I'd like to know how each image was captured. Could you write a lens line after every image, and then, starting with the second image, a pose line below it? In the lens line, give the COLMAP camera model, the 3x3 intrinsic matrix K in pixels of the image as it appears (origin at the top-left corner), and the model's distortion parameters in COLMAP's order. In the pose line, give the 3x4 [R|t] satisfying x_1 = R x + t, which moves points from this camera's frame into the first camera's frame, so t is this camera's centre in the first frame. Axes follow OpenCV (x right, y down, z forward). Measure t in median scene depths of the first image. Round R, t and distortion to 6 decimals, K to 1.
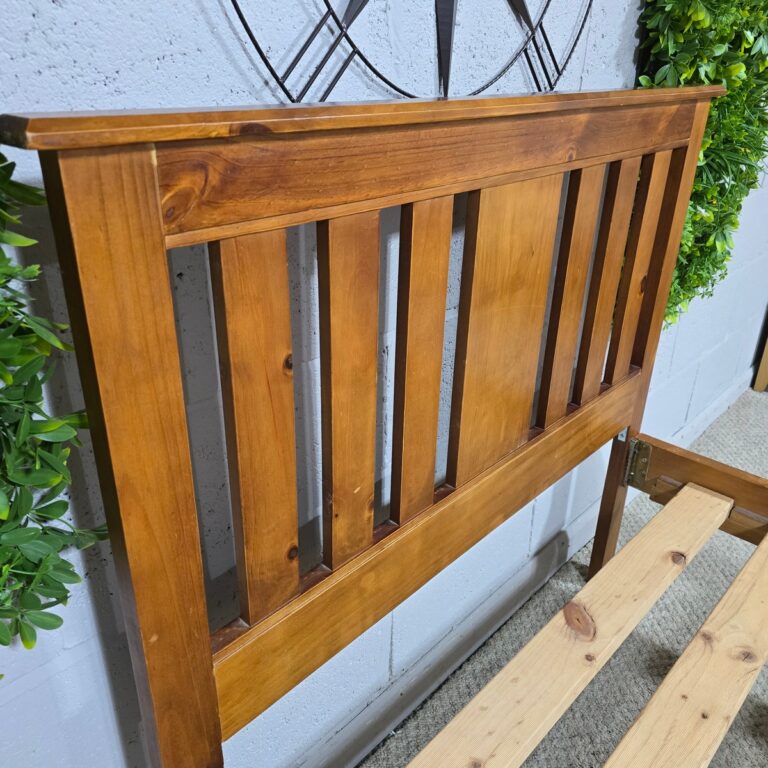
lens RADIAL K [[679.8, 0, 374.6], [0, 679.8, 387.2], [0, 0, 1]] dist [0.056173, -0.057152]
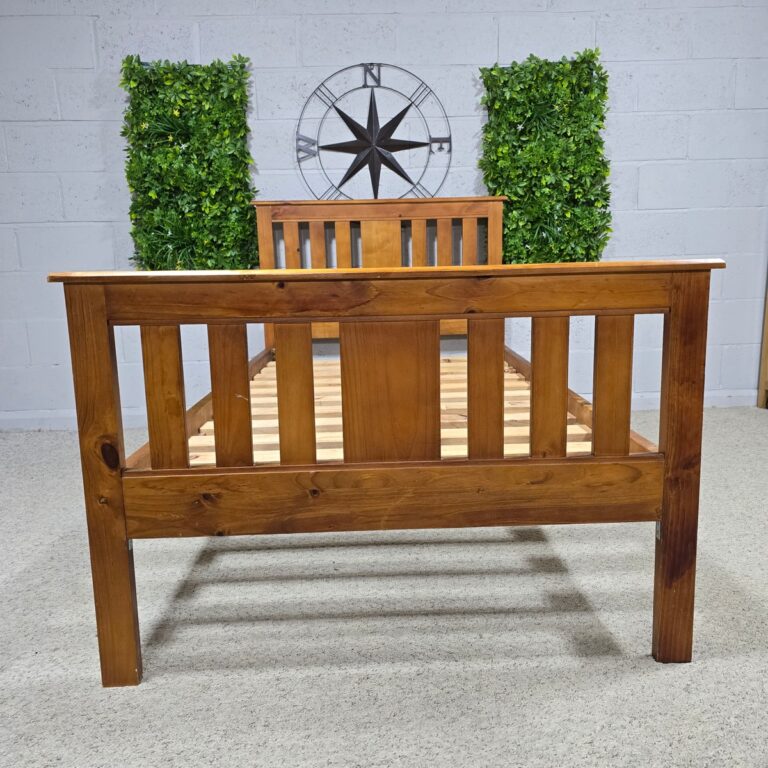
lens RADIAL K [[683.9, 0, 389.1], [0, 683.9, 386.9], [0, 0, 1]] dist [0.058412, -0.049291]
pose [[0.703841, 0.099336, -0.703378, 3.666373], [-0.279412, 0.949074, -0.145561, 1.345407], [0.653098, 0.298983, 0.695753, -1.611044]]
